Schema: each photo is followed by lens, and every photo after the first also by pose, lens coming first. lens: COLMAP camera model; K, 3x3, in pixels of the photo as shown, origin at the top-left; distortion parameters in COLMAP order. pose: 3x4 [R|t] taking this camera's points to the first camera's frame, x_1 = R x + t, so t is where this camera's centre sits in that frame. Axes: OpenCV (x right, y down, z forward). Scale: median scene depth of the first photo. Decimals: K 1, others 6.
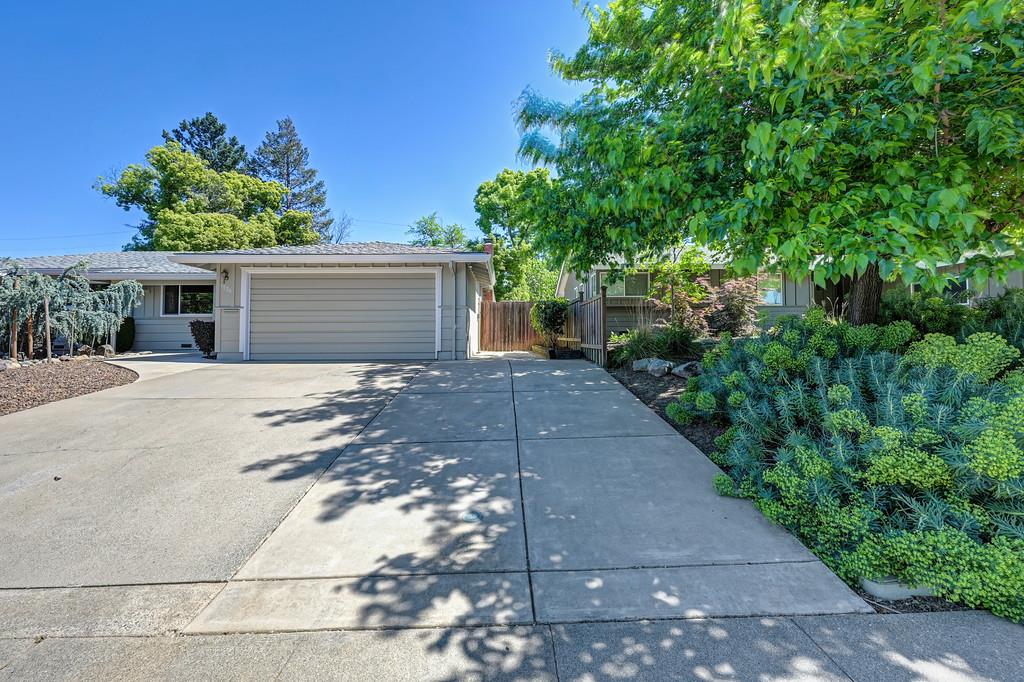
lens RADIAL K [[412.8, 0, 513.1], [0, 412.8, 328.8], [0, 0, 1]] dist [-0.002450, 0.000823]
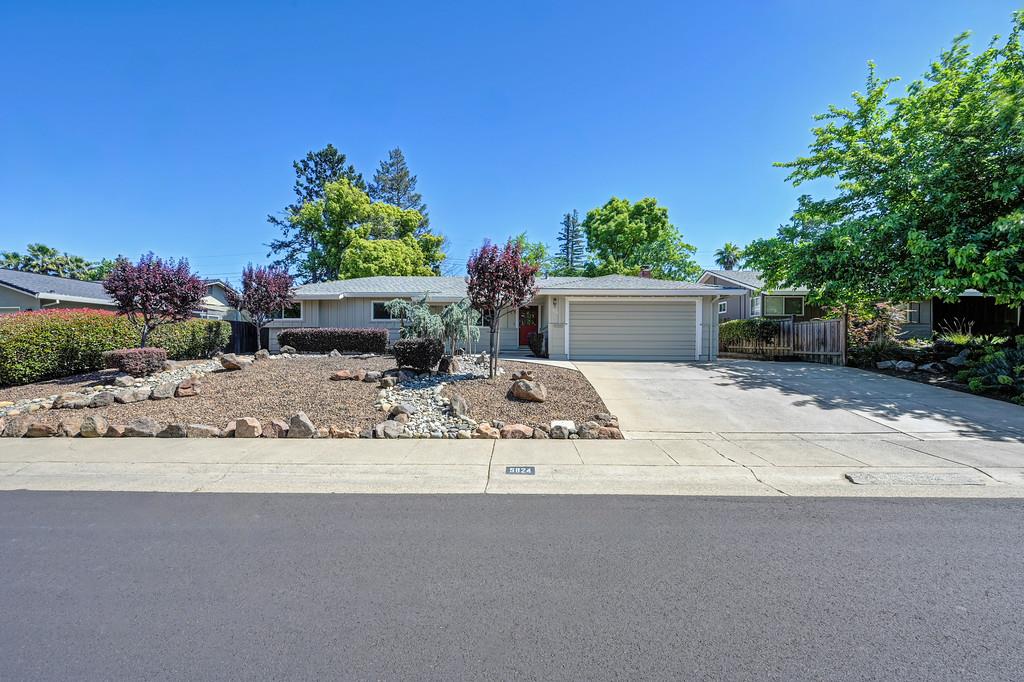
lens RADIAL K [[412.8, 0, 511.6], [0, 412.8, 335.8], [0, 0, 1]] dist [-0.002450, 0.000823]
pose [[0.999002, 0.009791, -0.043590, -0.697225], [-0.009881, 0.999949, -0.001867, -0.004034], [0.043570, 0.002296, 0.999048, -0.425345]]
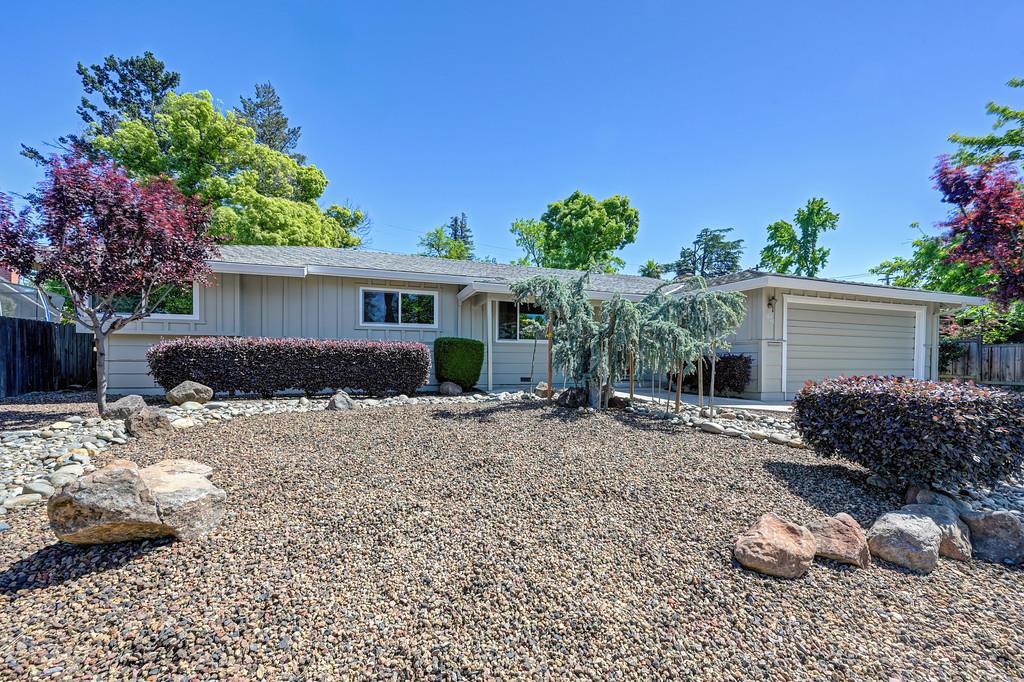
lens RADIAL K [[412.8, 0, 513.2], [0, 412.8, 363.4], [0, 0, 1]] dist [-0.002450, 0.000823]
pose [[0.950080, 0.011241, 0.311803, -1.305395], [-0.020526, 0.999438, 0.026512, -0.013652], [-0.311330, -0.031589, 0.949777, 0.310829]]
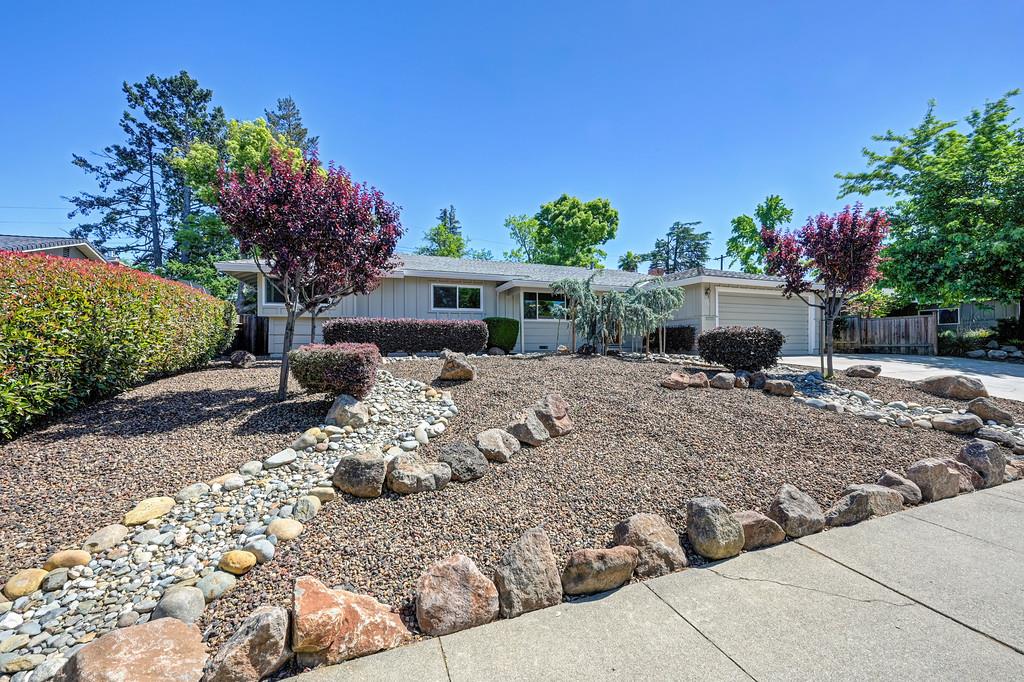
lens RADIAL K [[412.8, 0, 510.4], [0, 412.8, 341.9], [0, 0, 1]] dist [-0.002450, 0.000823]
pose [[0.937595, 0.003948, 0.347708, -1.555221], [-0.006899, 0.999950, 0.007249, 0.023425], [-0.347661, -0.009195, 0.937575, -0.024475]]
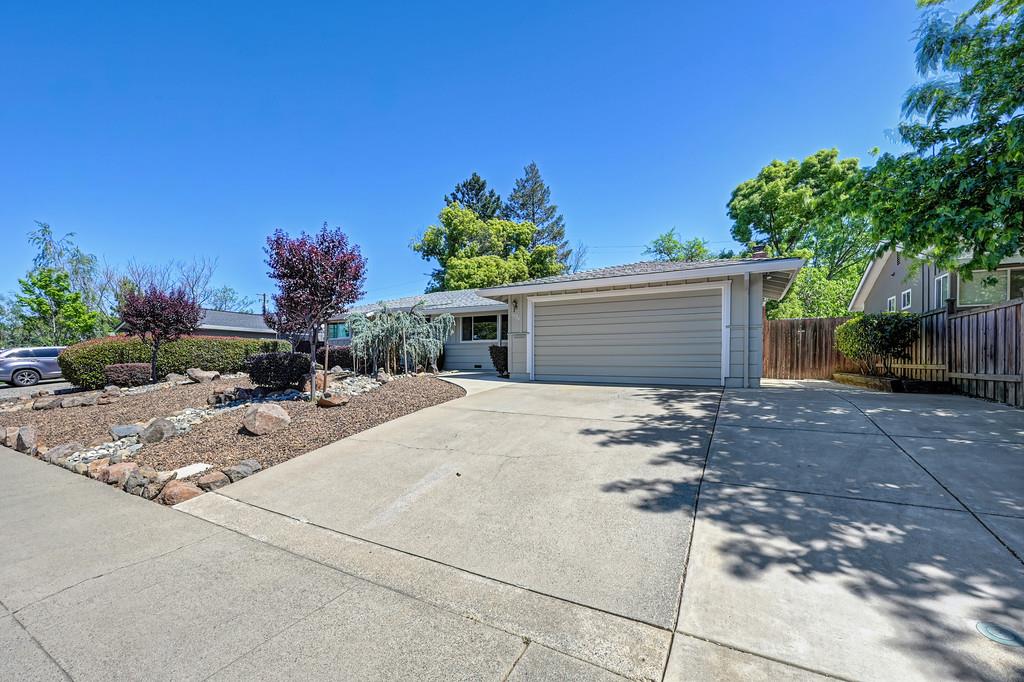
lens RADIAL K [[412.8, 0, 509.3], [0, 412.8, 365.9], [0, 0, 1]] dist [-0.002450, 0.000823]
pose [[0.860968, 0.015126, -0.508434, -0.120568], [-0.000638, 0.999589, 0.028658, 0.004545], [0.508658, -0.024349, 0.860624, 0.016613]]
